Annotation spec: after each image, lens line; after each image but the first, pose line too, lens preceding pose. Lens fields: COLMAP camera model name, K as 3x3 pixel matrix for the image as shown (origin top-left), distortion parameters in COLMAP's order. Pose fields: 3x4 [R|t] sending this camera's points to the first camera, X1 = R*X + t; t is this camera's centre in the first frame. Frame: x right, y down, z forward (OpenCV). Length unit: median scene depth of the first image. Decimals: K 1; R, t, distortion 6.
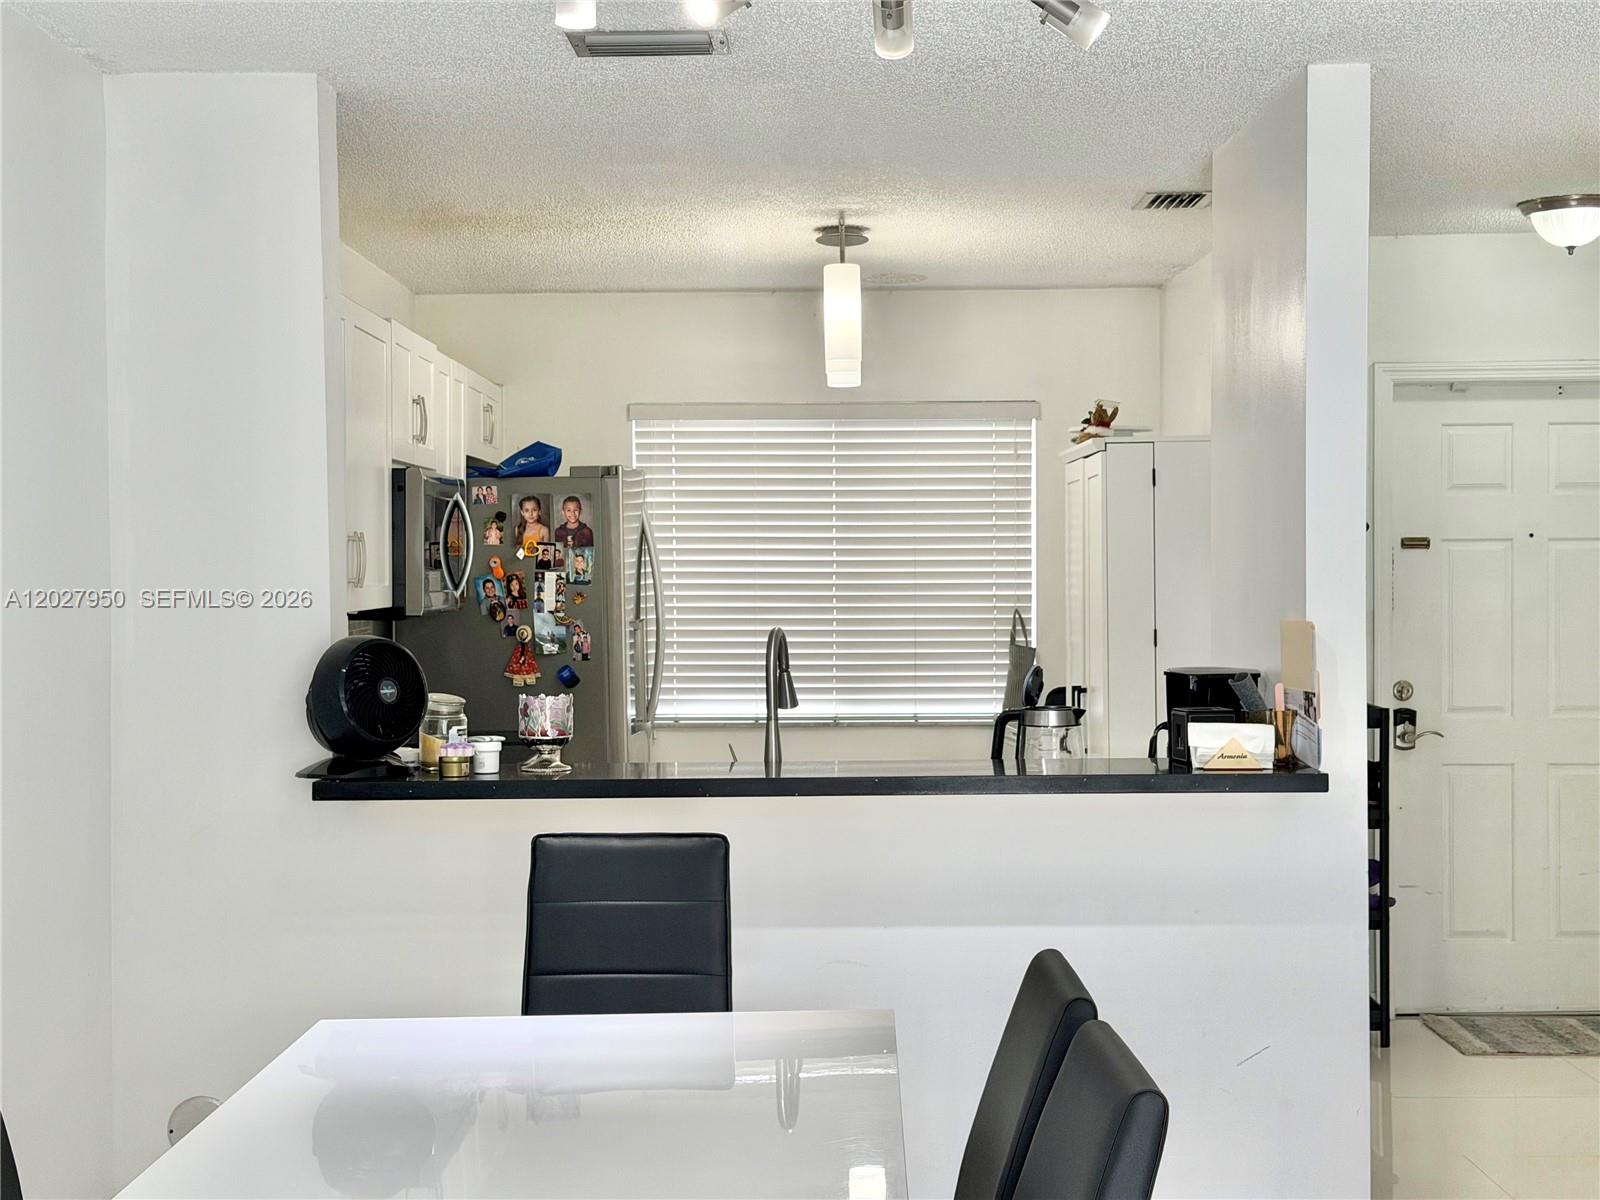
lens RADIAL K [[2235.3, 0, 800.0], [0, 2235.3, 600.0], [0, 0, 1]] dist [0.123970, -0.008216]
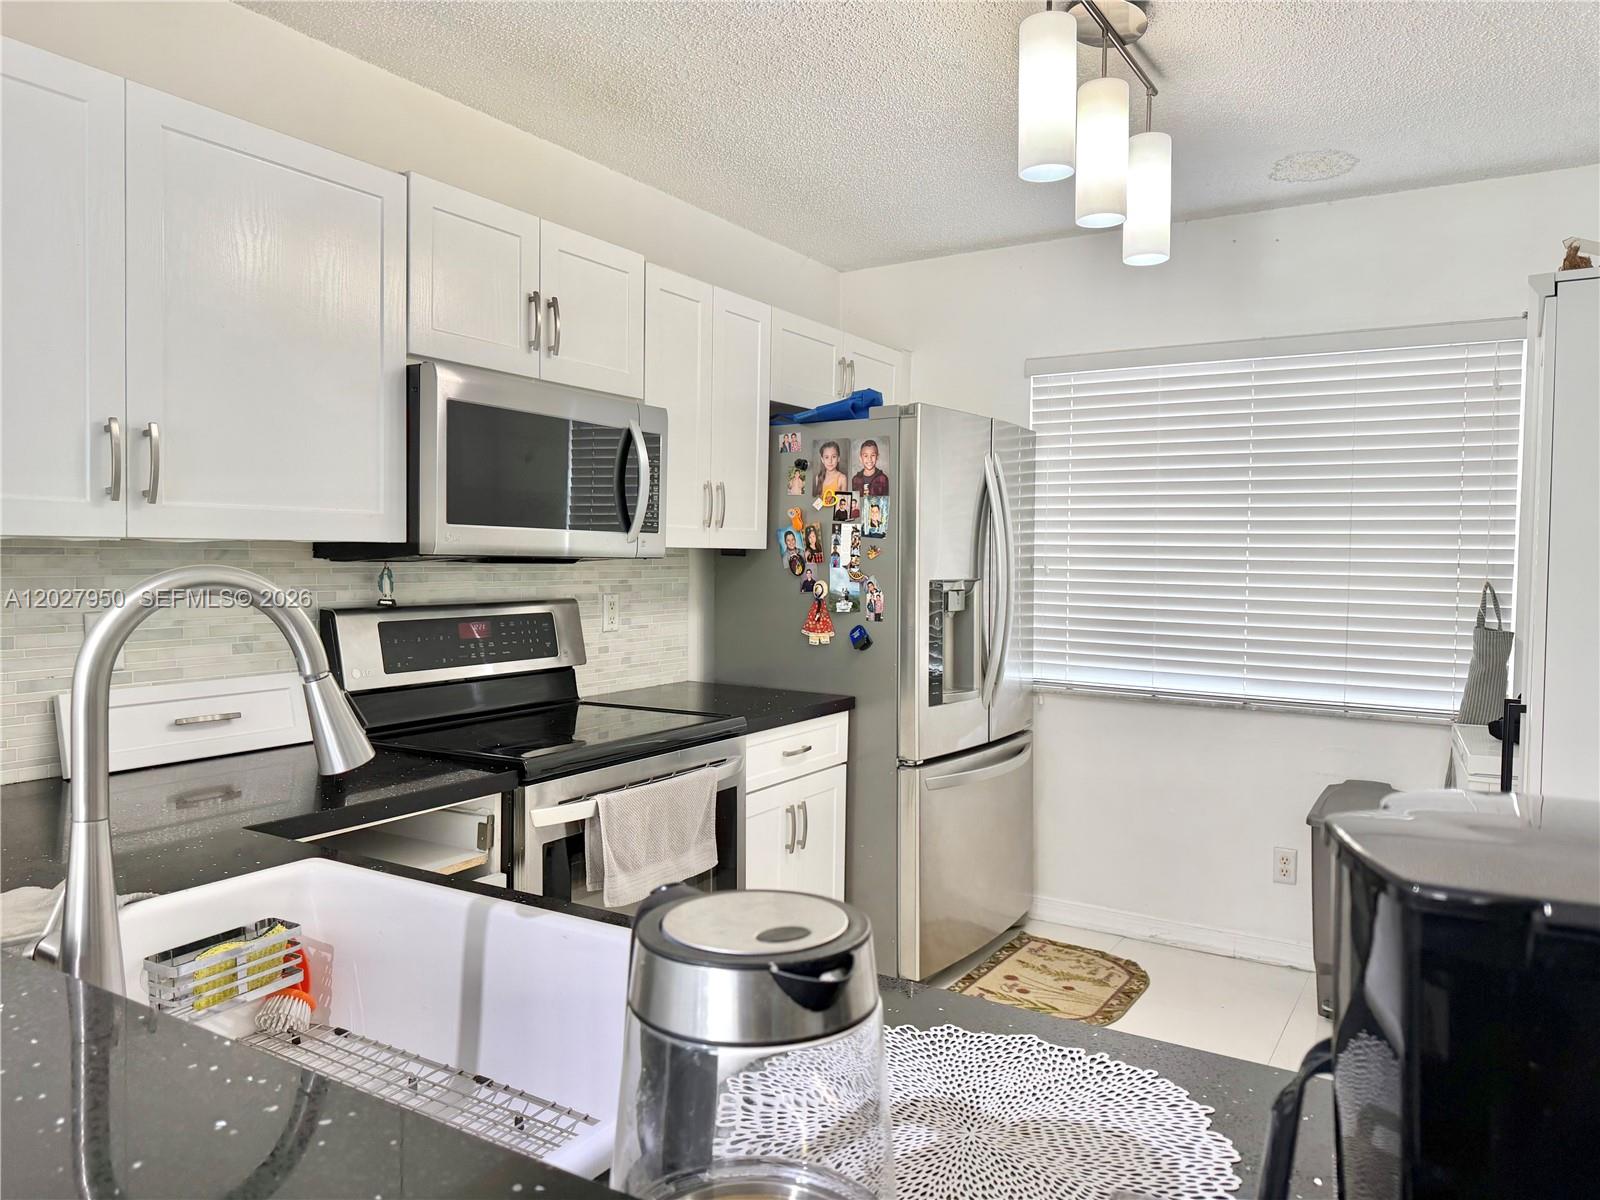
lens RADIAL K [[1121.5, 0, 800.0], [0, 1121.5, 600.0], [0, 0, 1]] dist [0.150211, -0.264092]
pose [[0.845946, 0.039055, -0.531836, 0.120086], [-0.028022, 0.999192, 0.028803, 0.006188], [0.532532, -0.009463, 0.846357, 0.596868]]
